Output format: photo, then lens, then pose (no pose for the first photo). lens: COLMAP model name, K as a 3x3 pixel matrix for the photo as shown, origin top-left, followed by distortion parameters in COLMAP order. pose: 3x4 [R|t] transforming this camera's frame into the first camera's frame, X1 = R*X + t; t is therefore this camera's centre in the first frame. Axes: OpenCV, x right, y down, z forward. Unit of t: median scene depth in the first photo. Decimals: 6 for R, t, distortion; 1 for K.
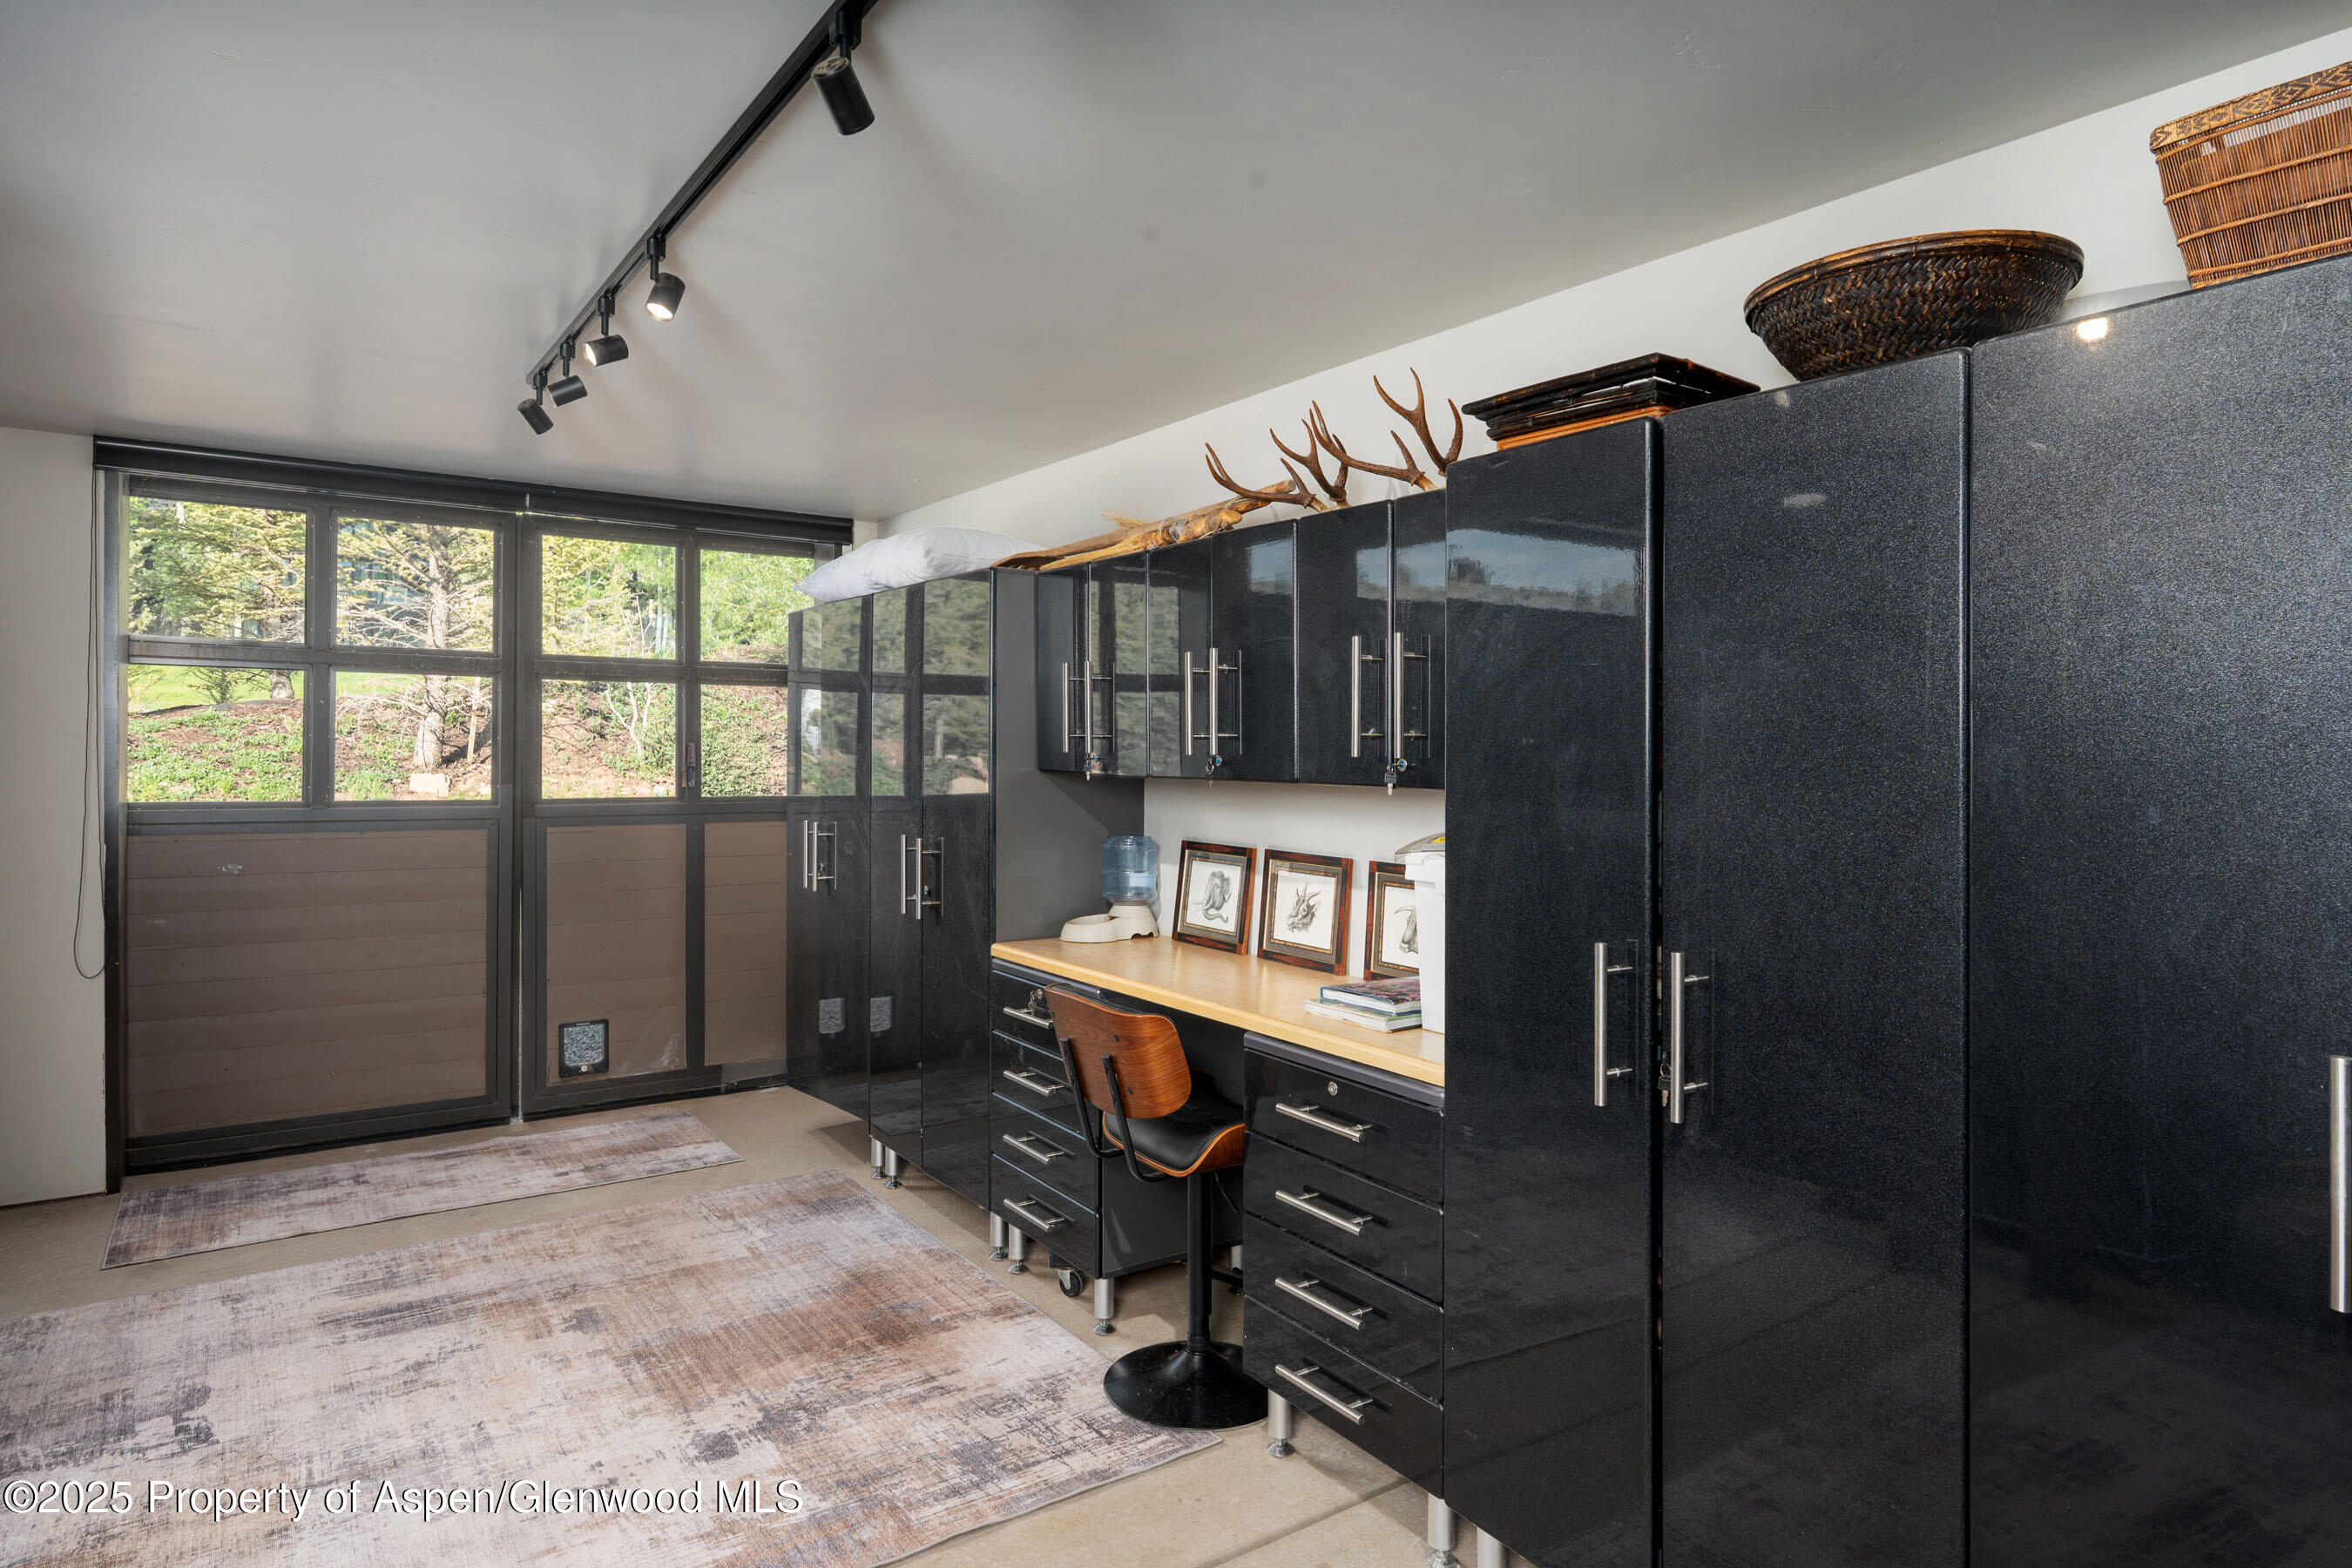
lens RADIAL K [[1350.7, 0, 1200.9], [0, 1350.7, 747.2], [0, 0, 1]] dist [0.013293, -0.001287]
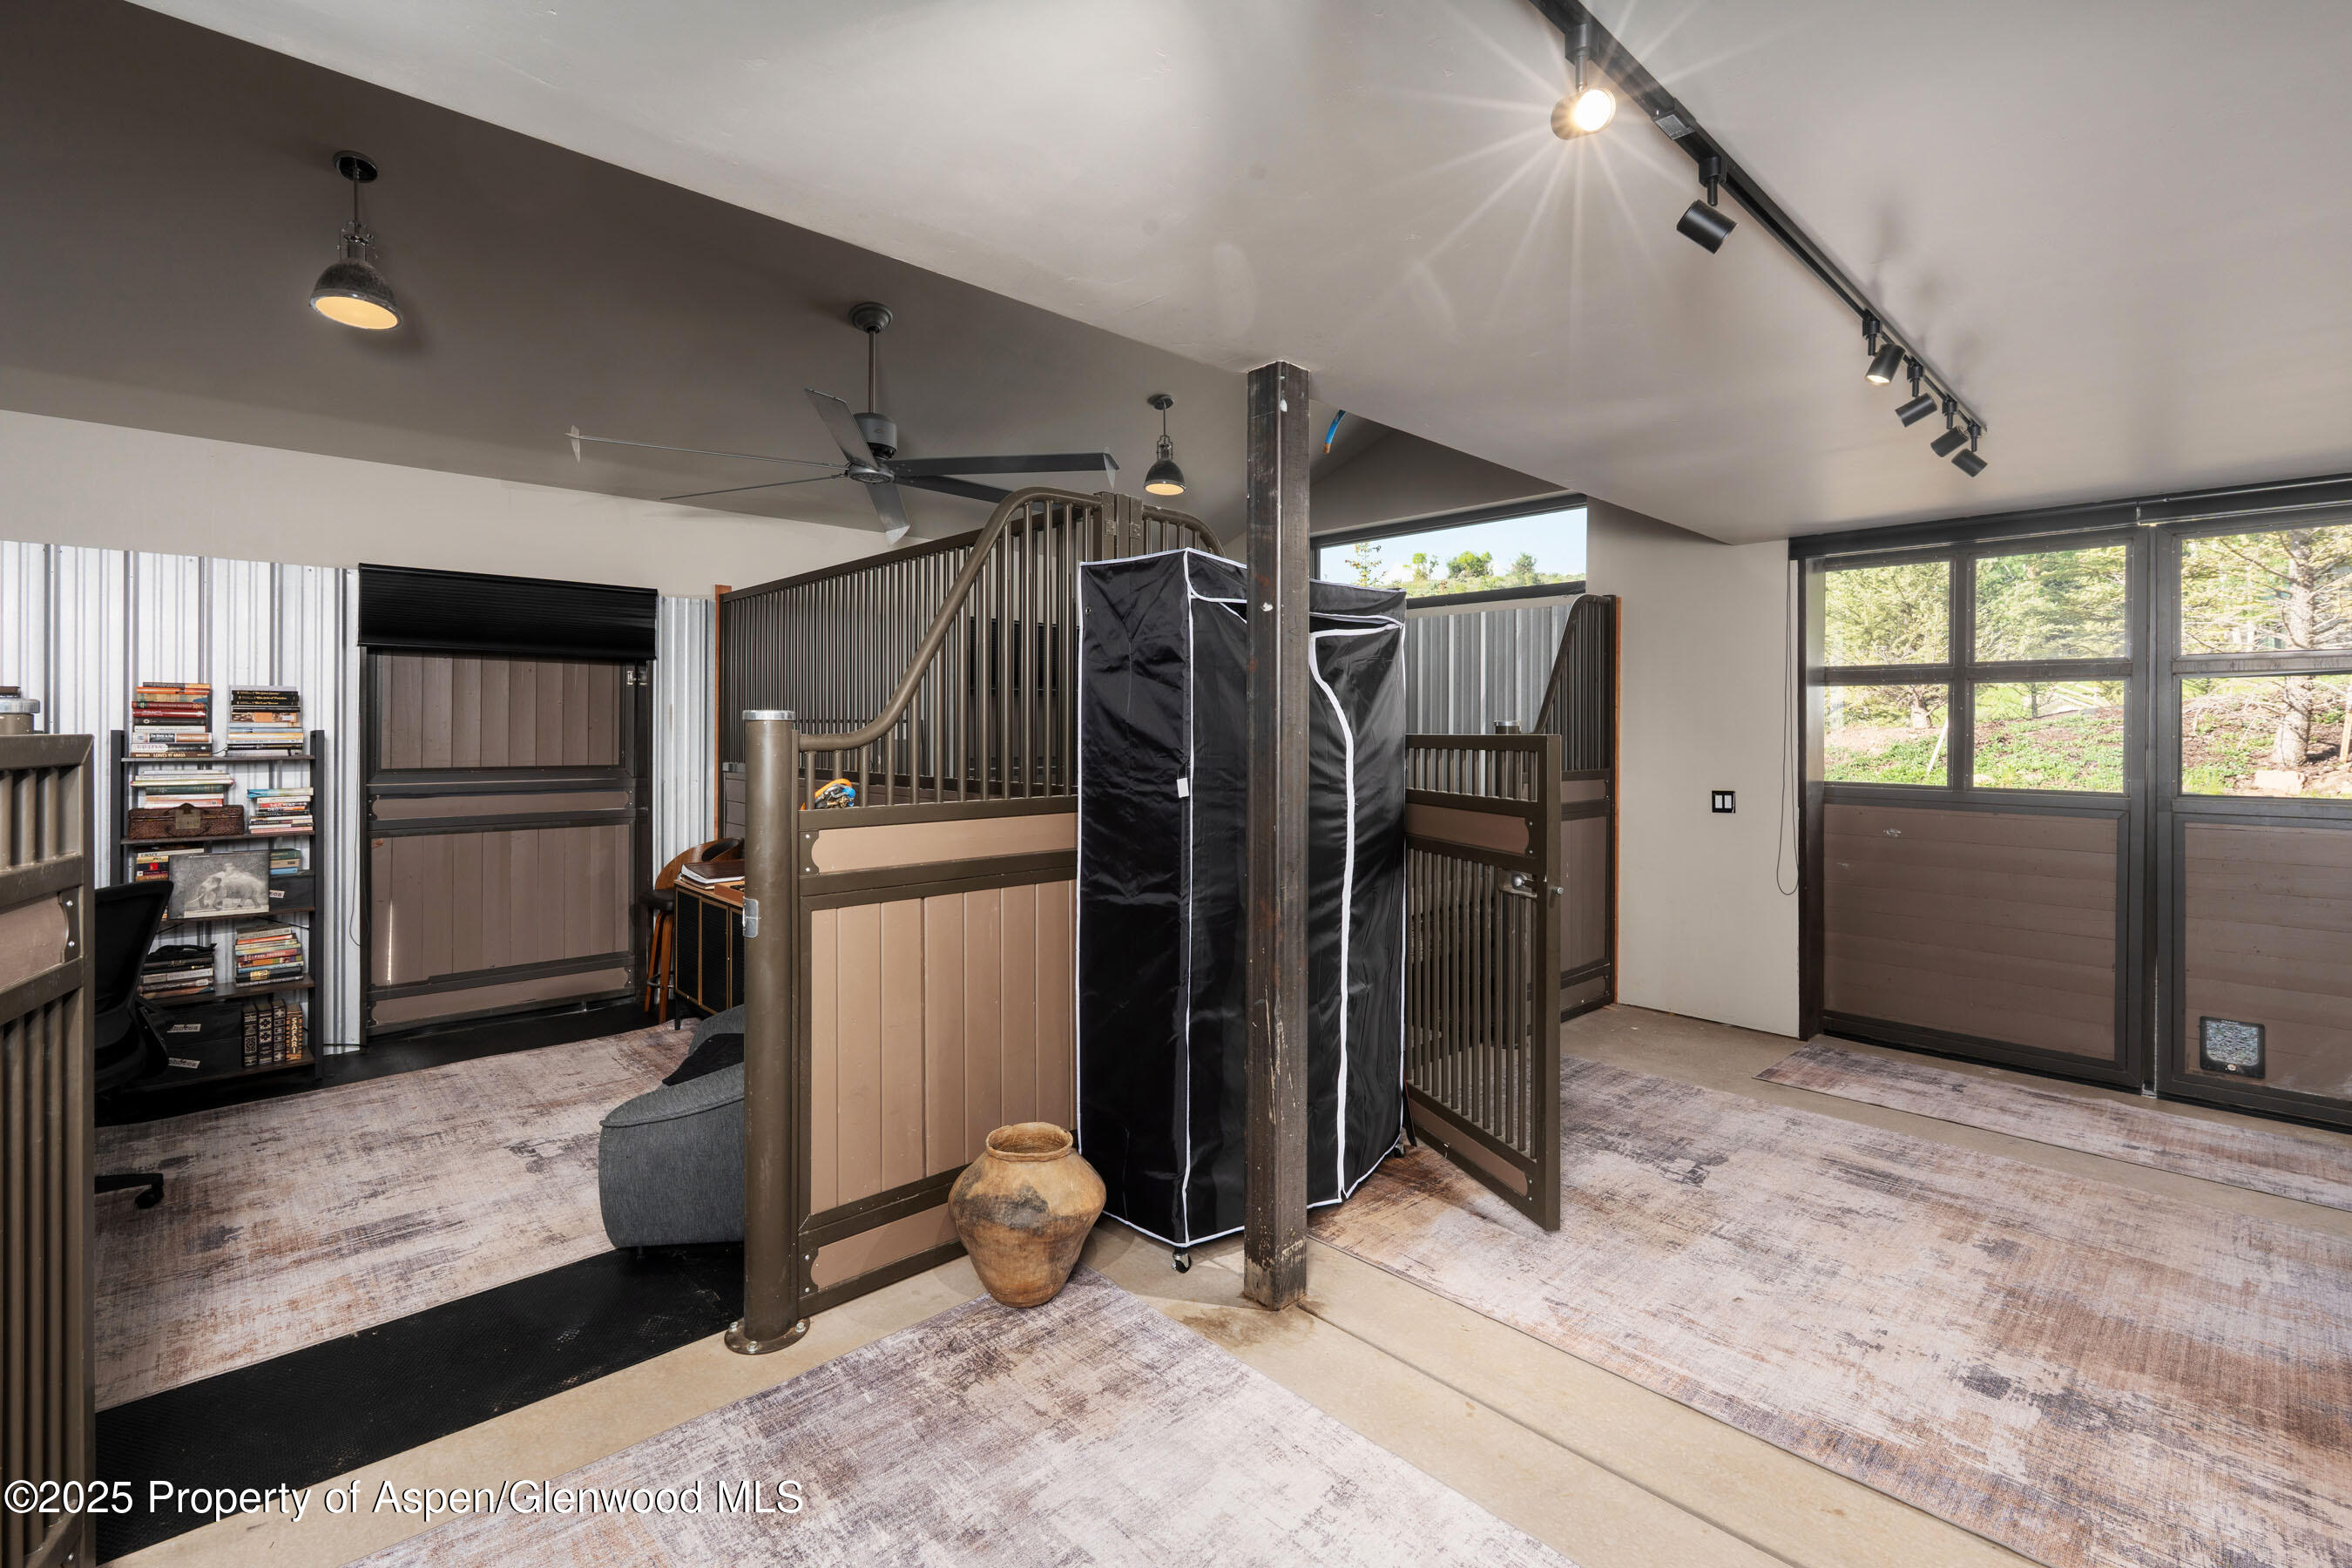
lens RADIAL K [[1066.0, 0, 1176.7], [0, 1066.0, 735.3], [0, 0, 1]] dist [-0.003097, 0.000298]
pose [[0.137456, -0.004365, -0.990498, 0.320356], [-0.004370, 0.999978, -0.005014, 0.000780], [0.990498, 0.005018, 0.137434, 0.185065]]
